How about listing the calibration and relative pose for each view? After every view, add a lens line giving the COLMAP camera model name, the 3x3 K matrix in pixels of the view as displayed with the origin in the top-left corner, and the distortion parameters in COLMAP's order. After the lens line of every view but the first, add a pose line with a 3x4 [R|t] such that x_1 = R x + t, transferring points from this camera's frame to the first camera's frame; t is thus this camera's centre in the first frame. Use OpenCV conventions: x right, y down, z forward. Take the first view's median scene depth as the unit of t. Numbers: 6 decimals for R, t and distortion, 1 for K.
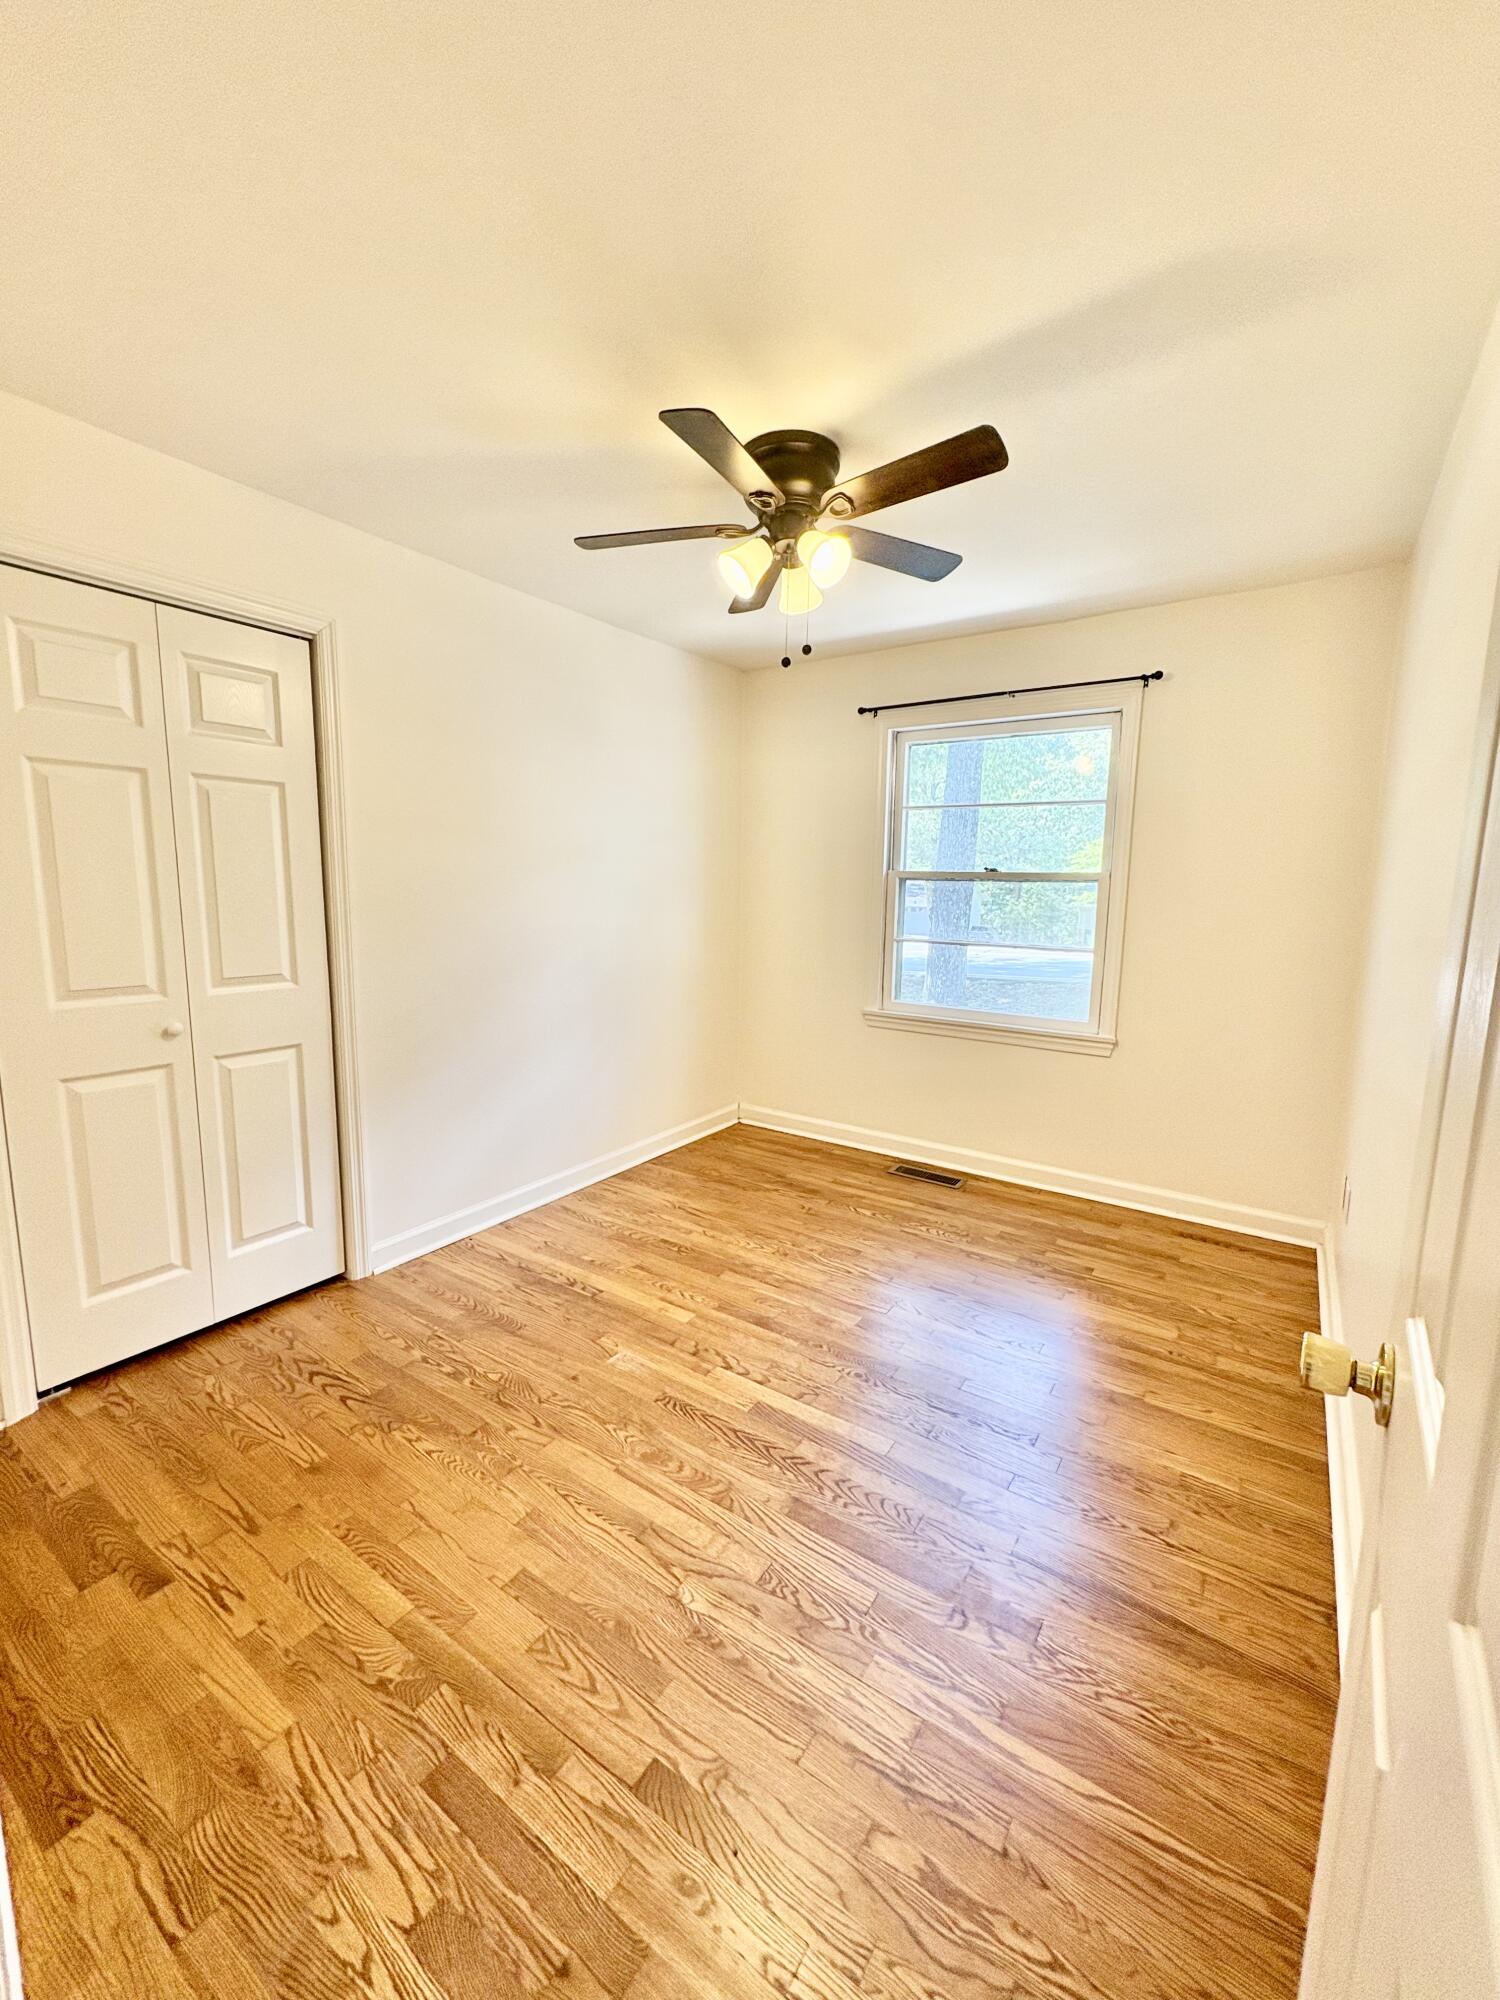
lens RADIAL K [[797.5, 0, 748.3], [0, 797.5, 998.4], [0, 0, 1]] dist [-0.000699, 0.000050]
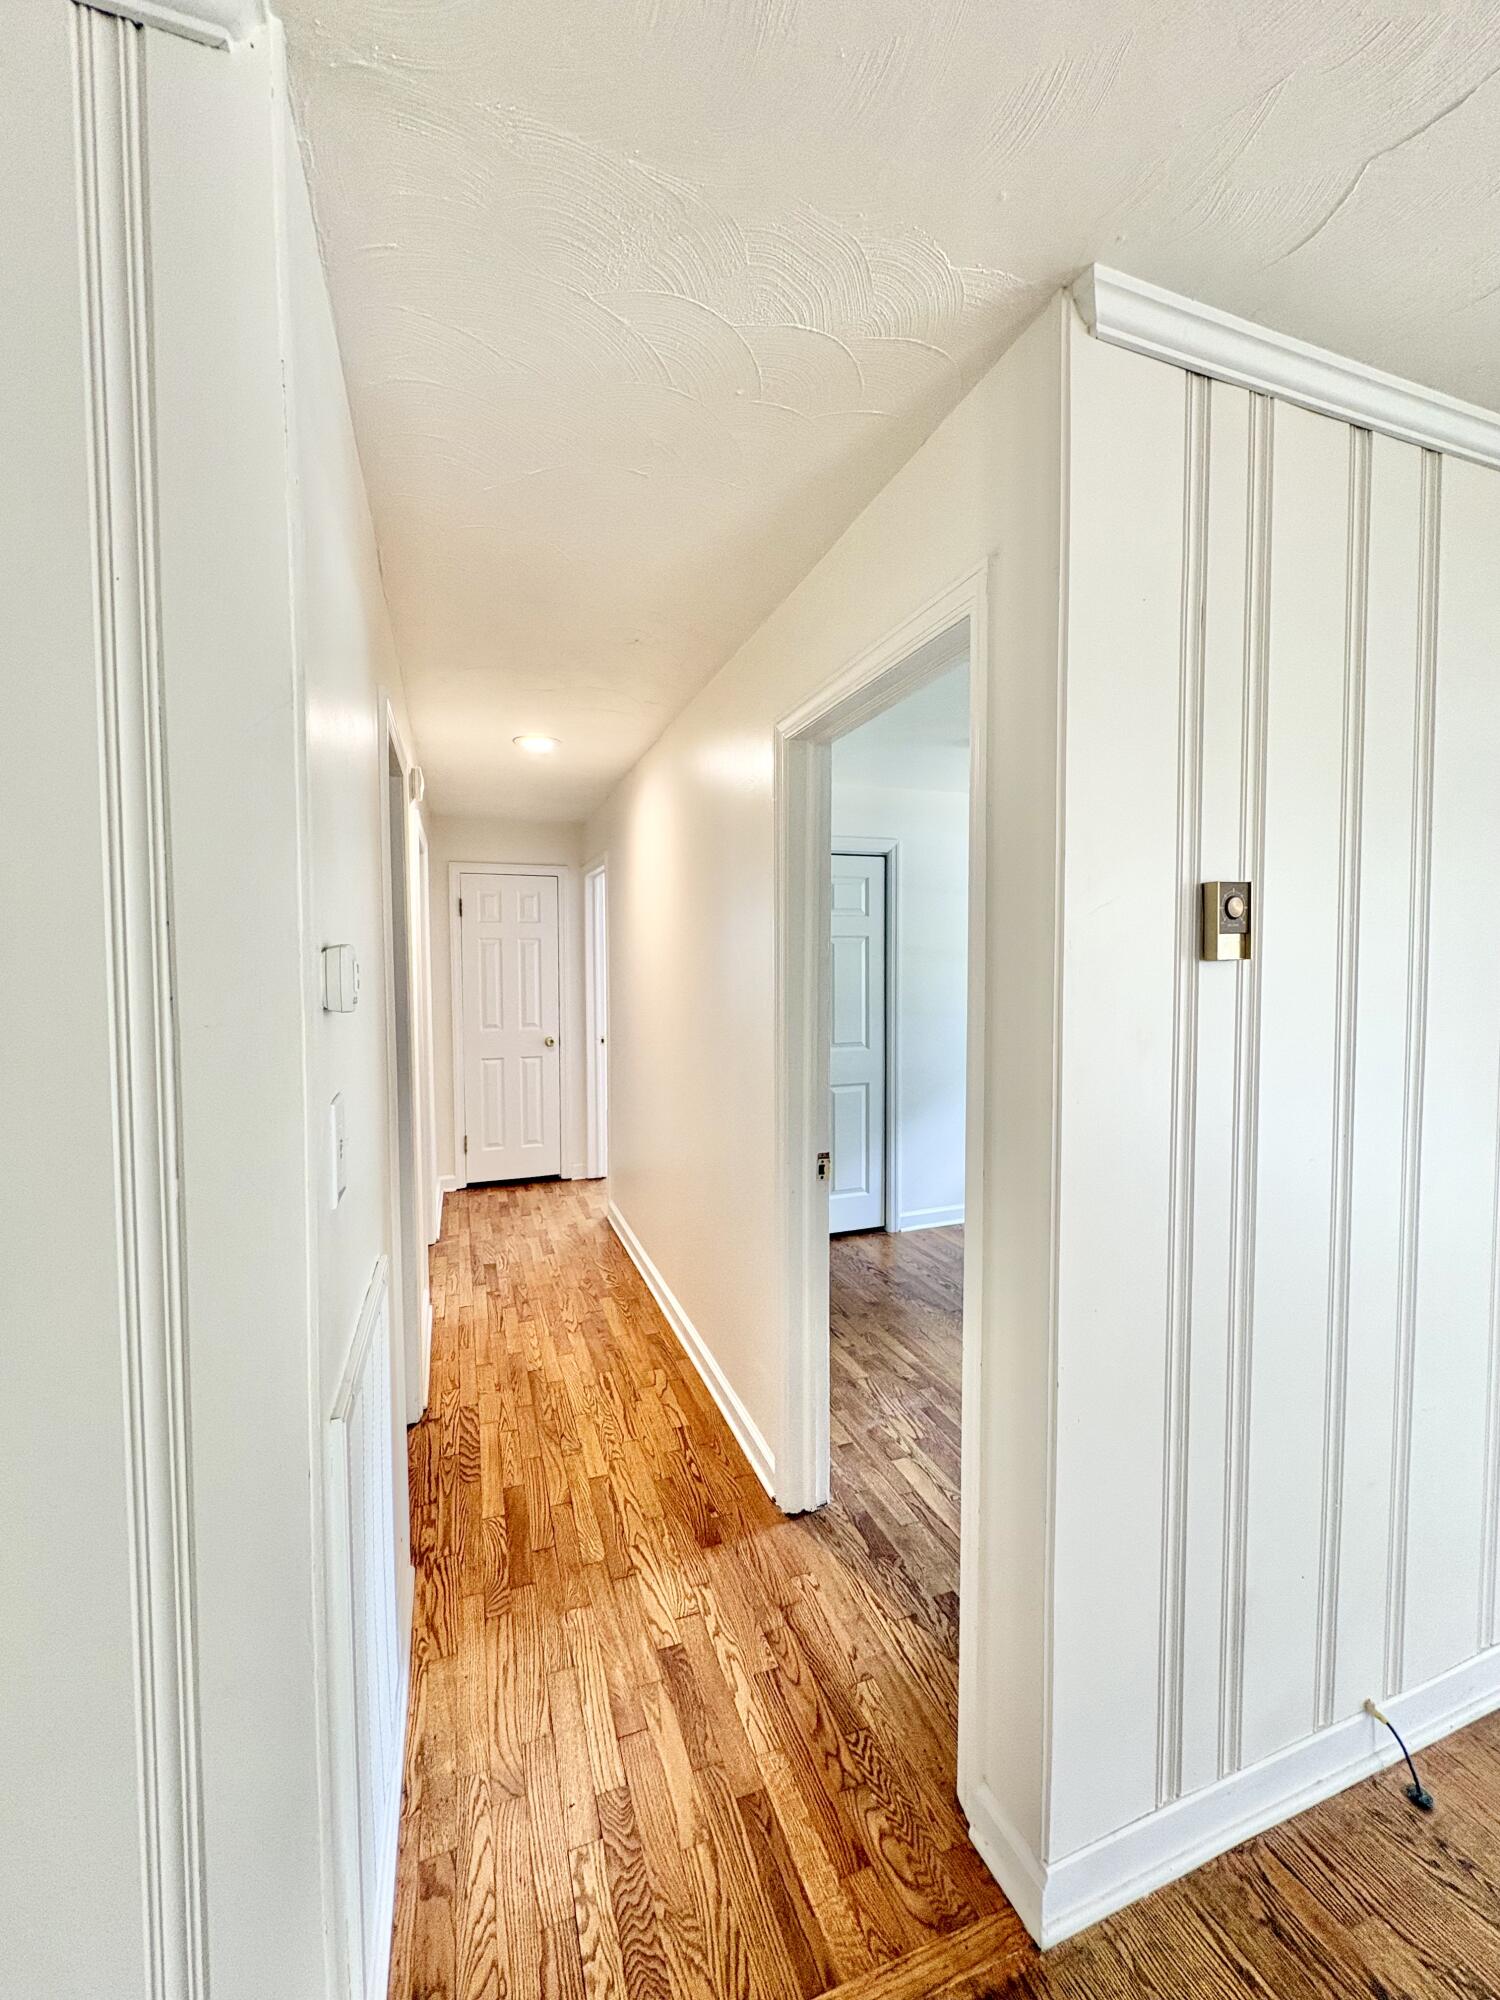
lens RADIAL K [[797.5, 0, 754.3], [0, 797.5, 995.6], [0, 0, 1]] dist [-0.000699, 0.000050]
pose [[0.816240, 0.000979, -0.577712, 0.254542], [-0.060669, 0.994614, -0.084034, 0.033358], [0.574518, 0.103641, 0.811904, -0.614587]]
